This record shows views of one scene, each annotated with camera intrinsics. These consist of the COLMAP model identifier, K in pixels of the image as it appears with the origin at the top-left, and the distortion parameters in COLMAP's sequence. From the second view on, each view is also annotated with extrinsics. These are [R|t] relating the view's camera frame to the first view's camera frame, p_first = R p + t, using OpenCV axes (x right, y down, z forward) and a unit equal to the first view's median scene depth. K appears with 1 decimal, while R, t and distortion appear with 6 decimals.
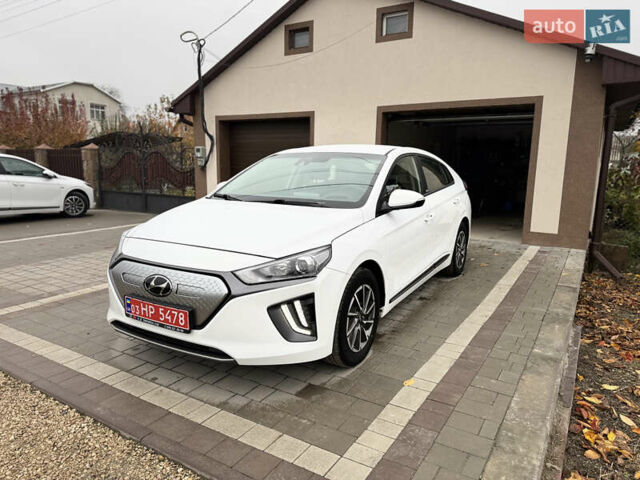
lens RADIAL K [[446.0, 0, 320.0], [0, 446.0, 240.0], [0, 0, 1]] dist [0.083229, -0.099646]
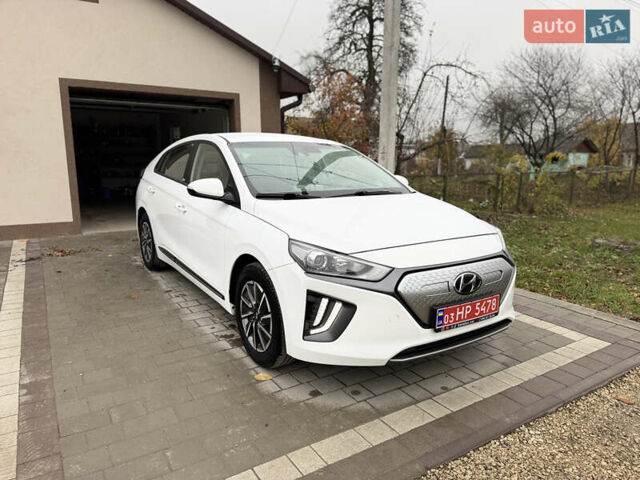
lens RADIAL K [[446.0, 0, 320.0], [0, 446.0, 240.0], [0, 0, 1]] dist [0.083229, -0.099646]
pose [[0.435494, -0.175899, 0.882839, -1.310347], [0.150090, 0.981184, 0.121456, -0.151448], [-0.887591, 0.079612, 0.453700, 0.821994]]
